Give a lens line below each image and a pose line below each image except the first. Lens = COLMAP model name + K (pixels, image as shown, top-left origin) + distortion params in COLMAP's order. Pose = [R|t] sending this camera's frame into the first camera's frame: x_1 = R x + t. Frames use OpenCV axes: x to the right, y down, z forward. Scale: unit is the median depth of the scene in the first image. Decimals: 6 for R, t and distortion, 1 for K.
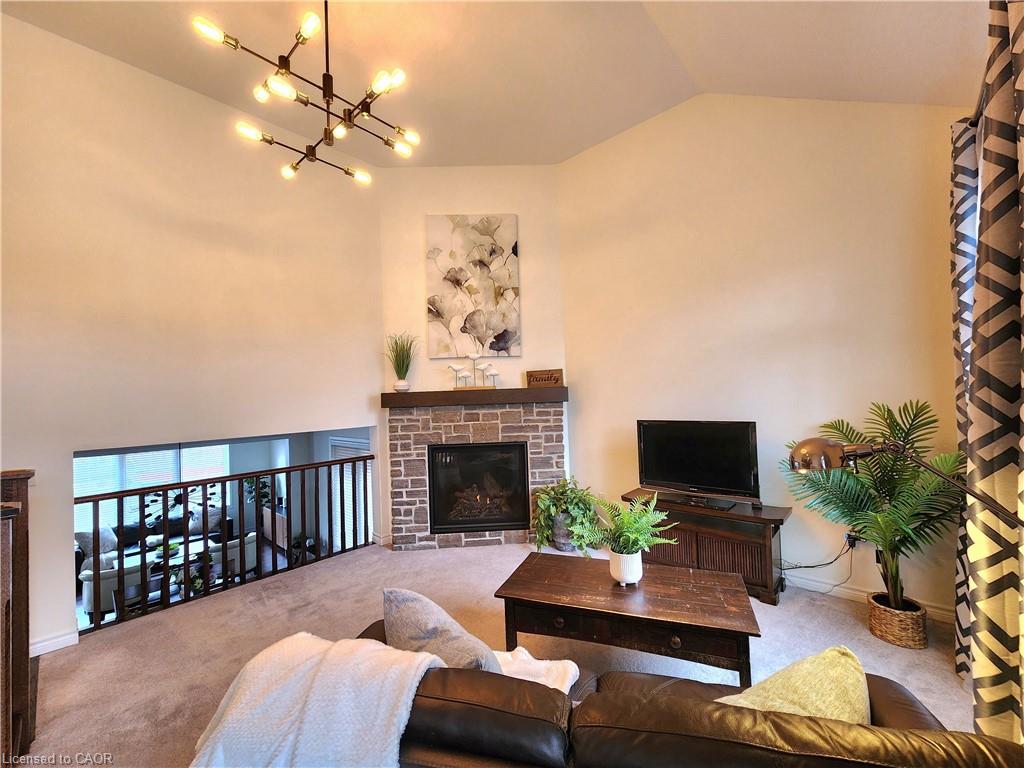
lens RADIAL K [[417.7, 0, 512.3], [0, 417.7, 379.8], [0, 0, 1]] dist [0.000959, 0.000910]
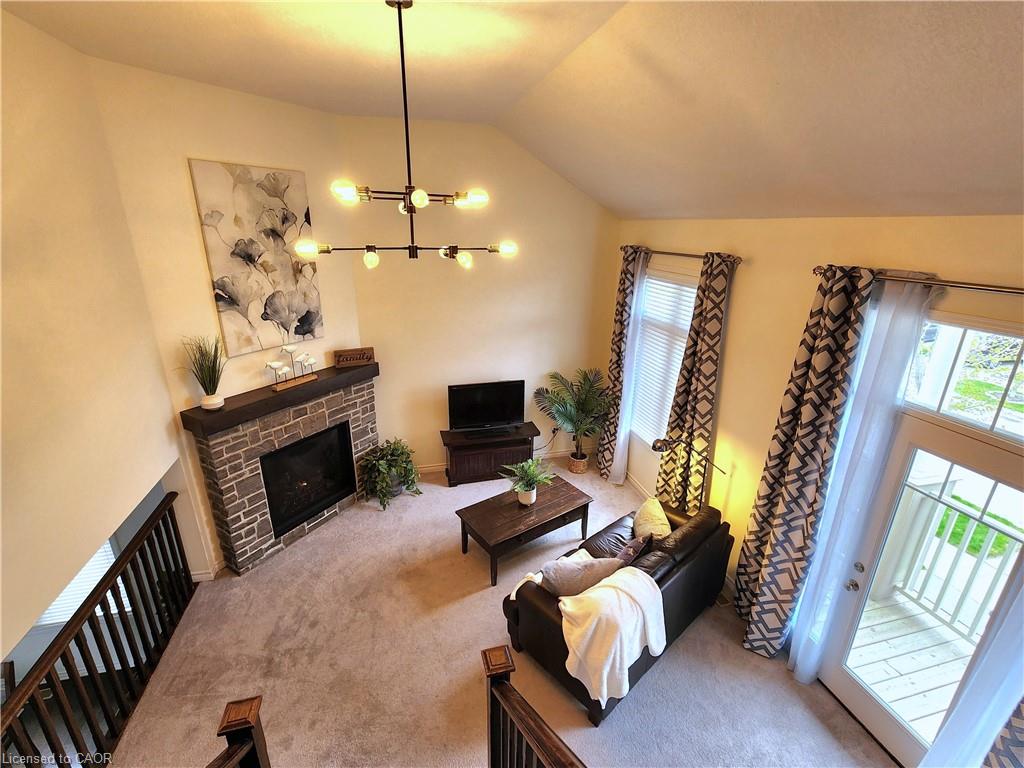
lens RADIAL K [[453.8, 0, 510.5], [0, 453.8, 382.1], [0, 0, 1]] dist [-0.001660, 0.001439]
pose [[0.543277, -0.231310, 0.807060, -0.645698], [-0.056613, 0.949015, 0.310104, -0.320680], [-0.837642, -0.214163, 0.502484, 0.098891]]
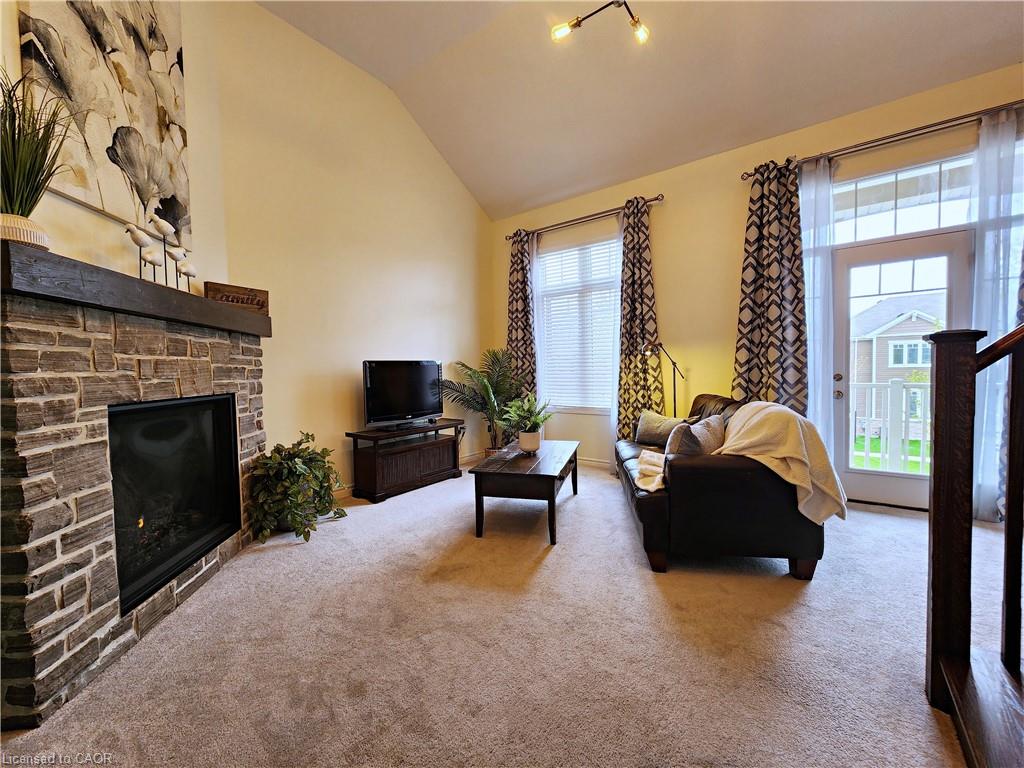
lens RADIAL K [[417.7, 0, 509.6], [0, 417.7, 382.4], [0, 0, 1]] dist [0.000959, 0.000910]
pose [[-0.086885, 0.002781, 0.996214, -0.631799], [-0.006179, 0.999975, -0.003331, 0.130680], [-0.996199, -0.006445, -0.086866, 0.637416]]
